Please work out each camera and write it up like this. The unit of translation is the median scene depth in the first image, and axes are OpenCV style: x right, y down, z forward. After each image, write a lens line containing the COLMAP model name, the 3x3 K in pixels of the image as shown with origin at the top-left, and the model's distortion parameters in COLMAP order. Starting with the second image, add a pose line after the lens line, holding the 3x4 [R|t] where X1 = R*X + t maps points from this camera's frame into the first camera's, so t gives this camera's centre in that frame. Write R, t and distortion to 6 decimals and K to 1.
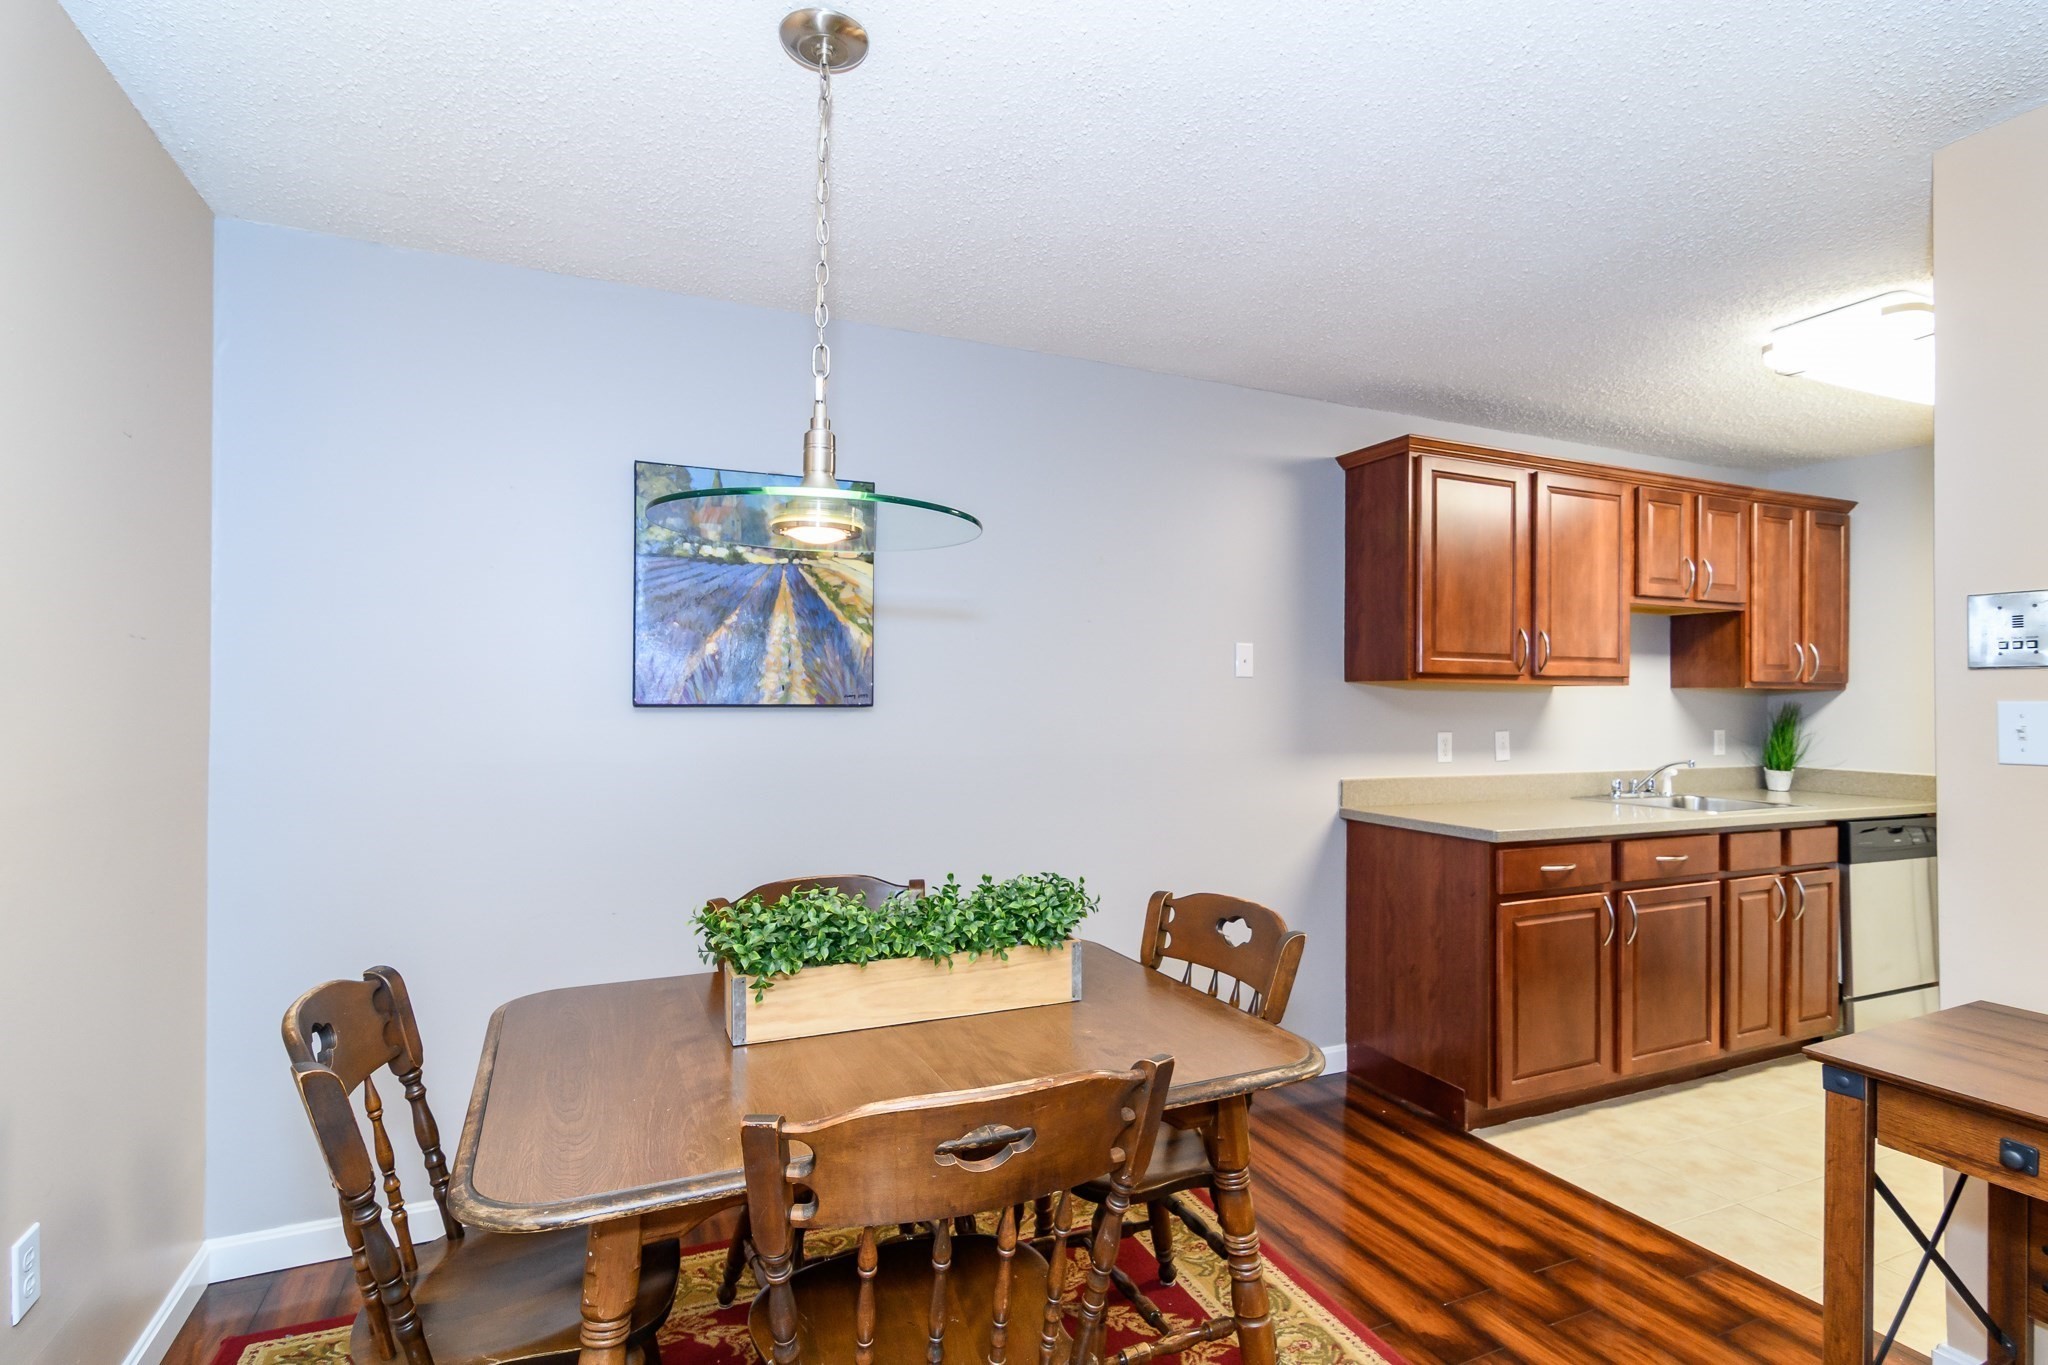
lens RADIAL K [[1005.0, 0, 1014.9], [0, 1005.0, 688.7], [0, 0, 1]] dist [0.001906, 0.000437]
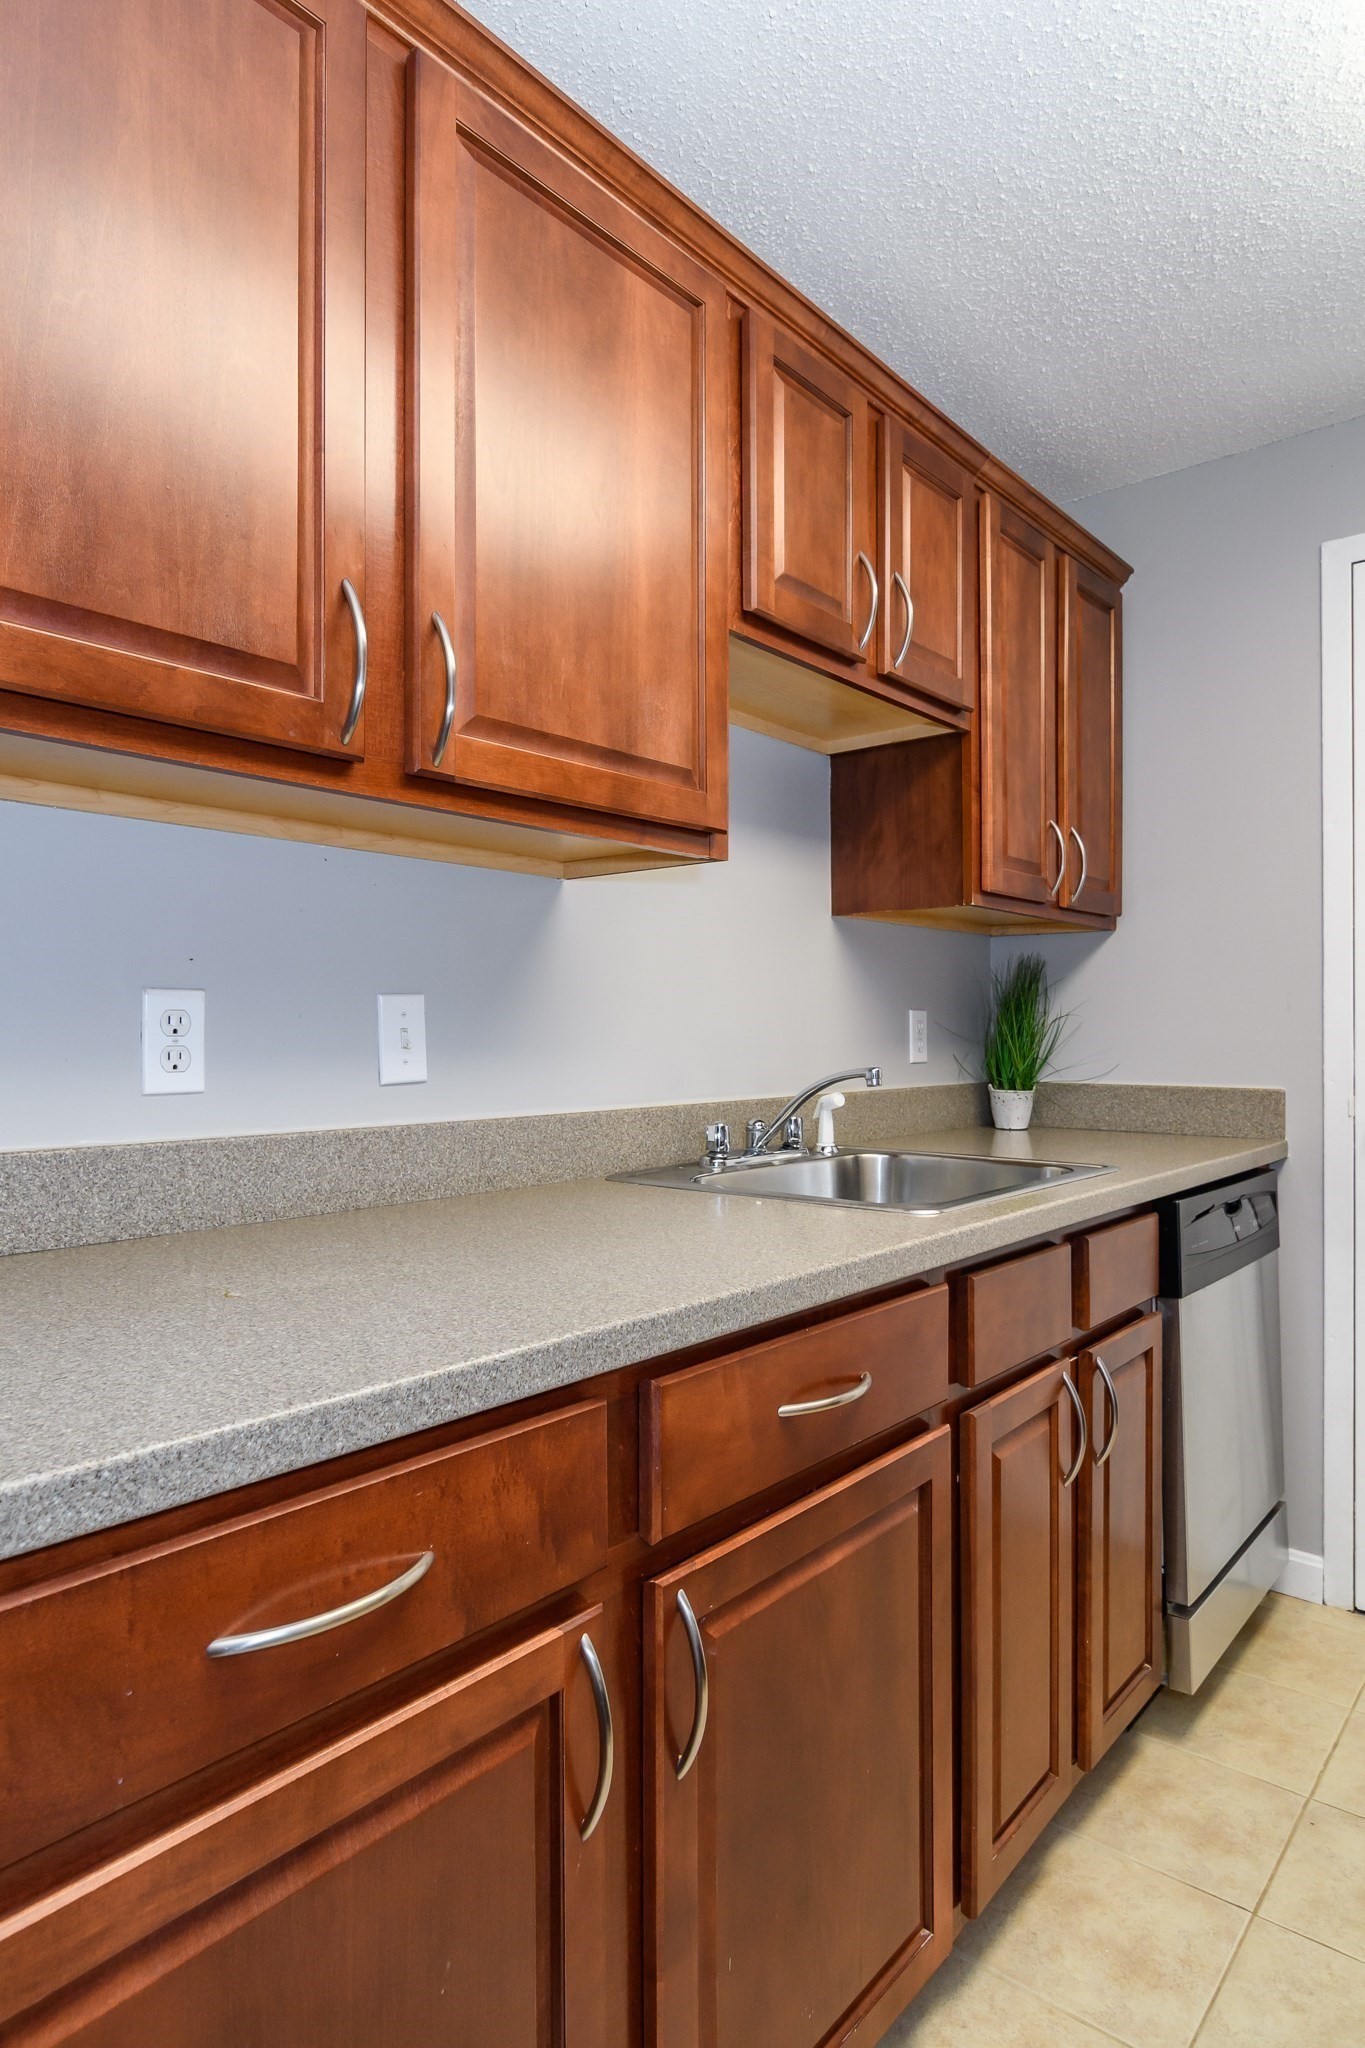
lens RADIAL K [[1179.3, 0, 710.8], [0, 1179.3, 1020.0], [0, 0, 1]] dist [-0.001609, 0.000613]
pose [[0.893282, -0.004190, 0.449477, 0.400046], [0.005423, 0.999984, -0.001456, 0.051934], [-0.449464, 0.003738, 0.893291, 0.604059]]
